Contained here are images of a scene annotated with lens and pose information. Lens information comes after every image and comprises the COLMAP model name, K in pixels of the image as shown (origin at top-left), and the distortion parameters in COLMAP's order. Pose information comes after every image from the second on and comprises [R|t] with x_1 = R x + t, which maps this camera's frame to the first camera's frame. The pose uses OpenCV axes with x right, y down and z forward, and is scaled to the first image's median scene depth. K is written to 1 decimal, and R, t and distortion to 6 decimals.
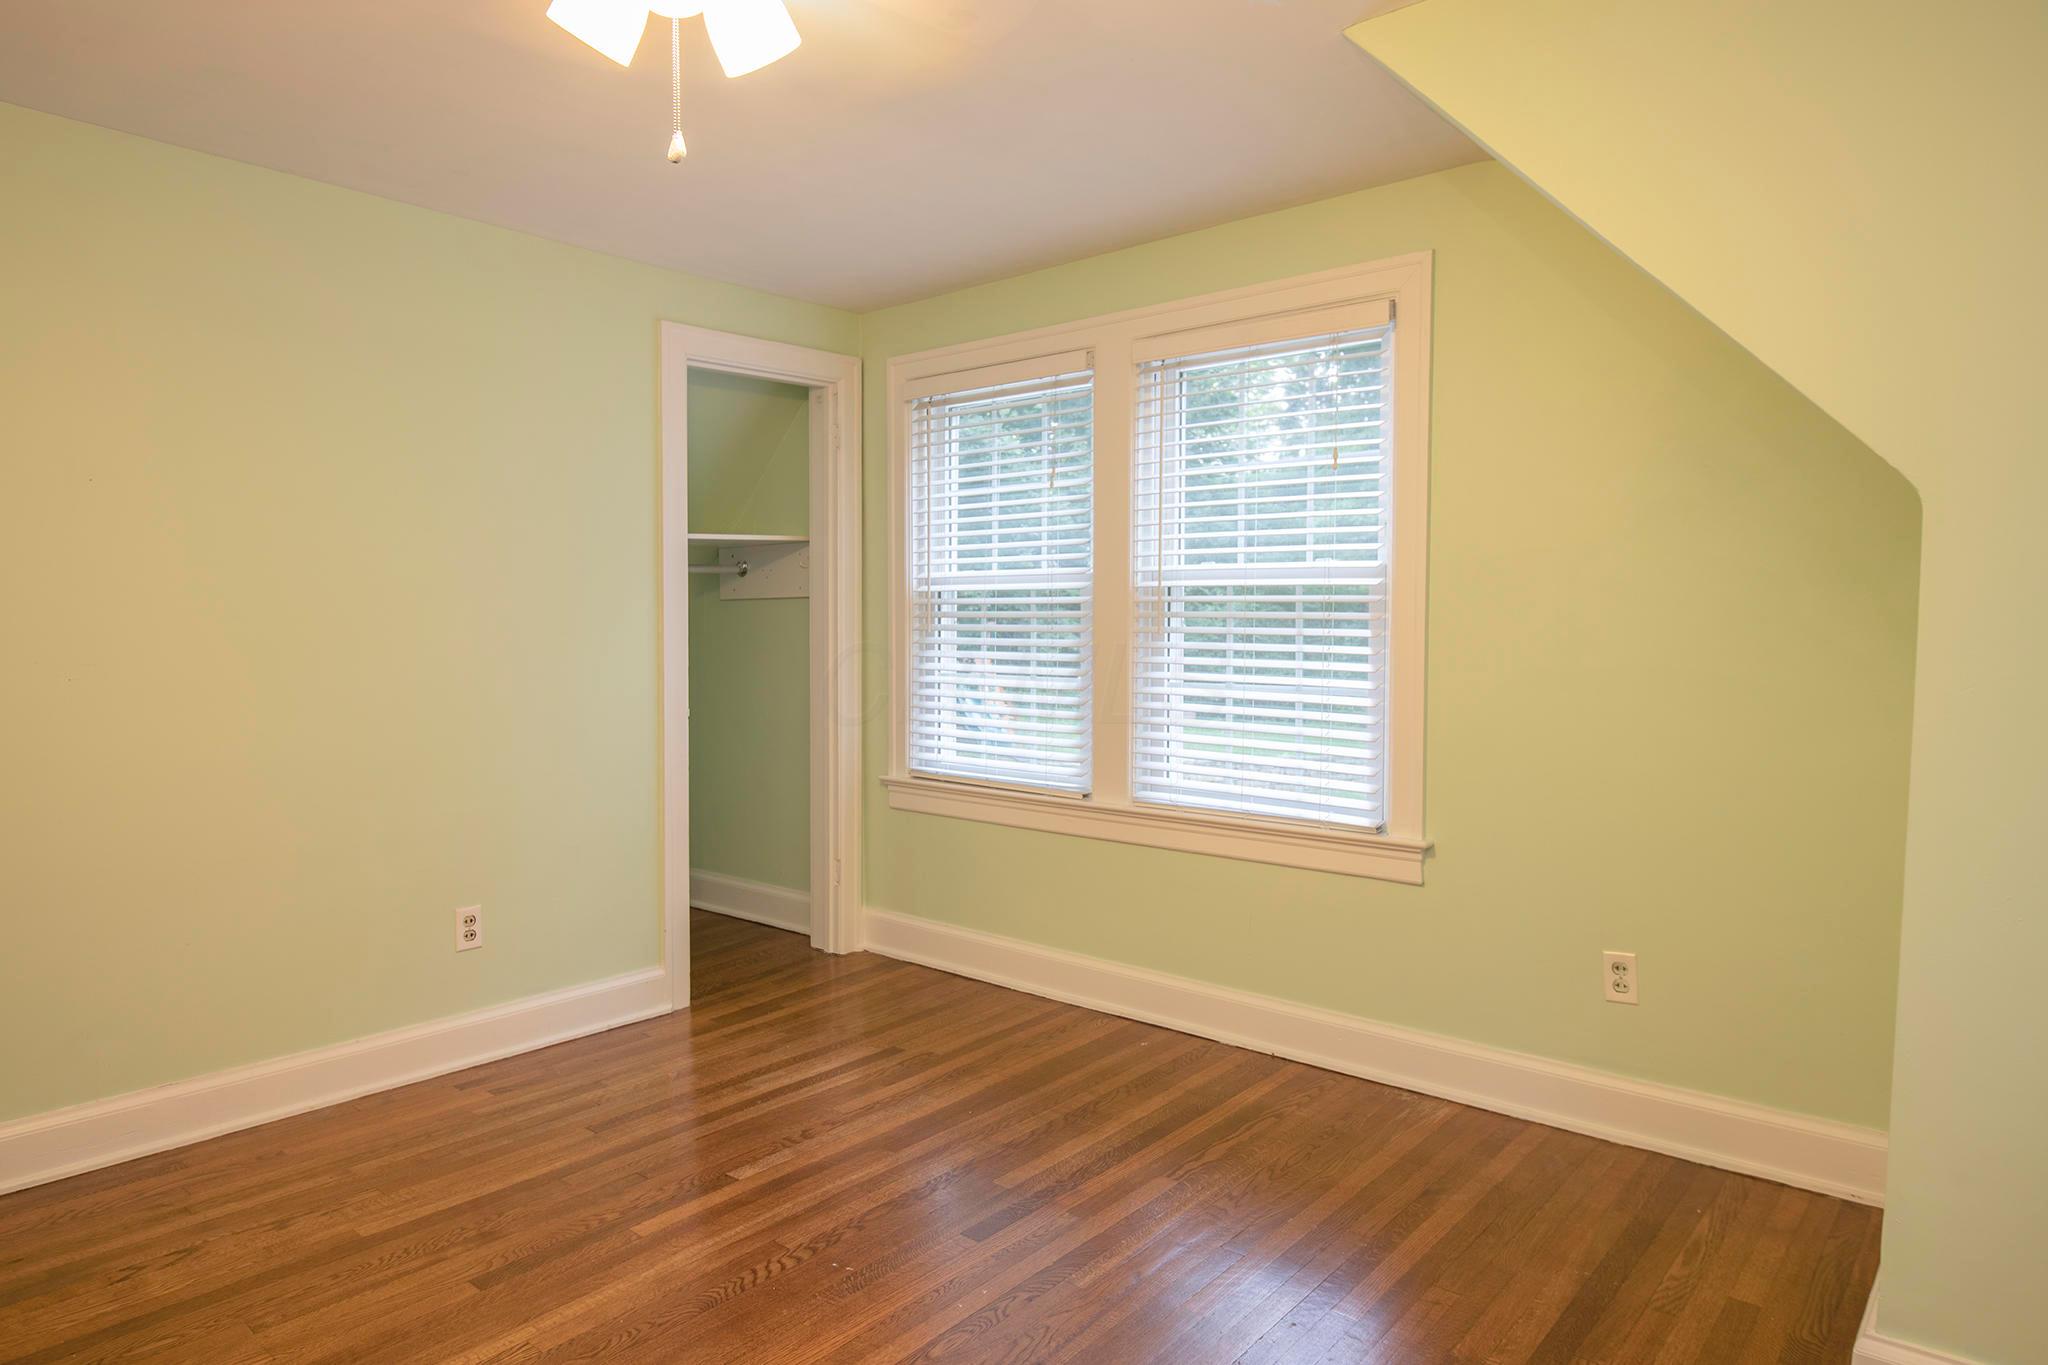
lens RADIAL K [[1241.0, 0, 1024.0], [0, 1241.0, 682.5], [0, 0, 1]] dist [0.037358, -0.060919]
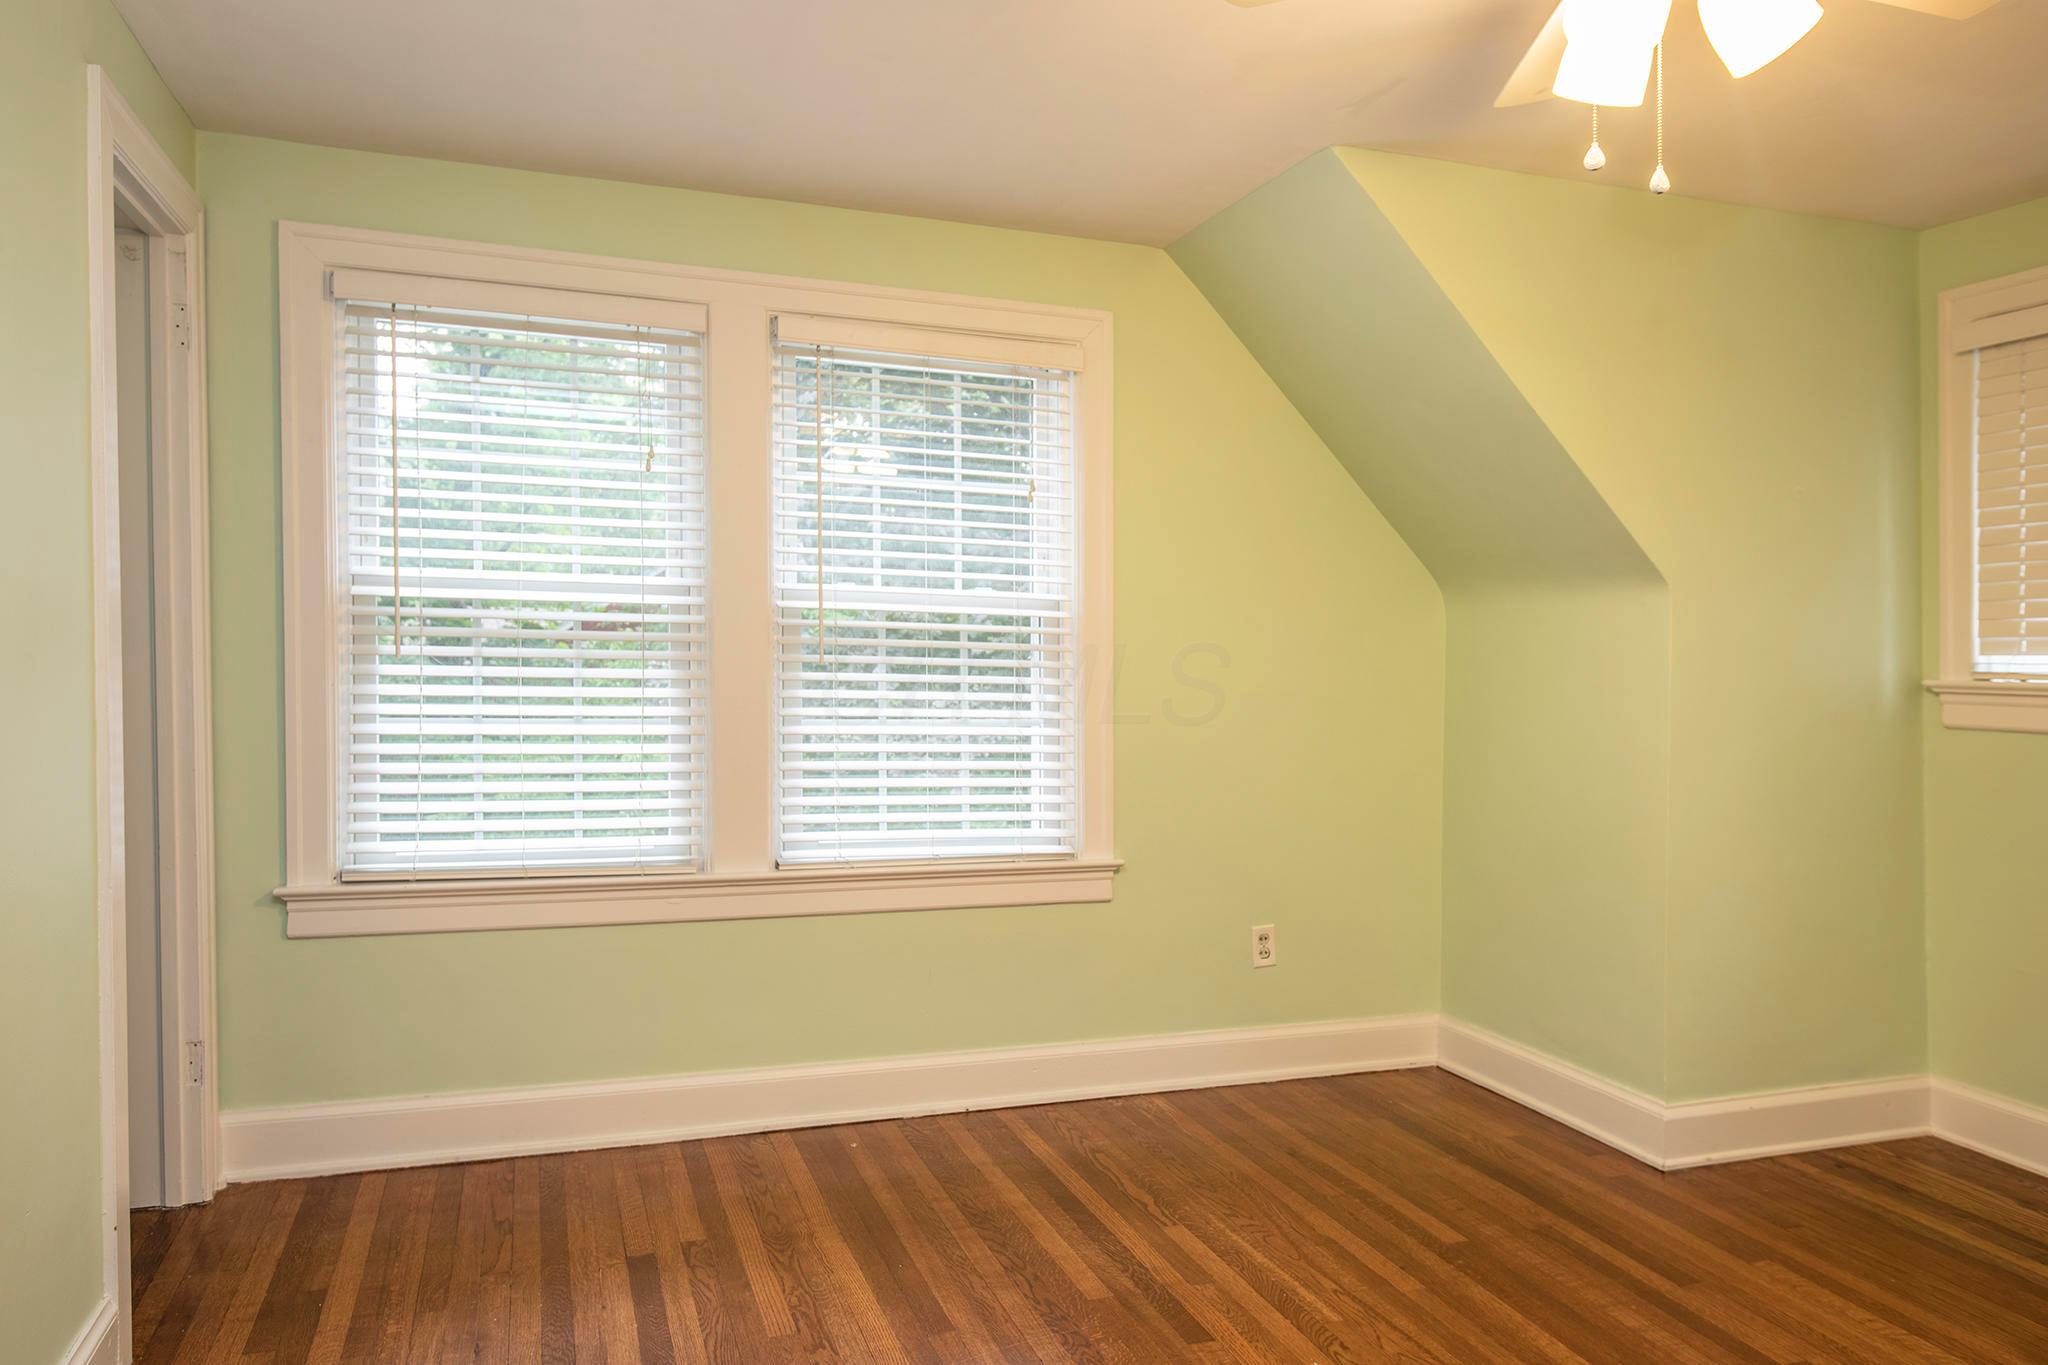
lens RADIAL K [[1397.2, 0, 1030.7], [0, 1397.2, 656.0], [0, 0, 1]] dist [0.007295, -0.001578]
pose [[0.499259, 0.007213, 0.866423, -0.706230], [0.025315, 0.999417, -0.022907, -0.020139], [-0.866083, 0.033370, 0.498785, 0.425314]]
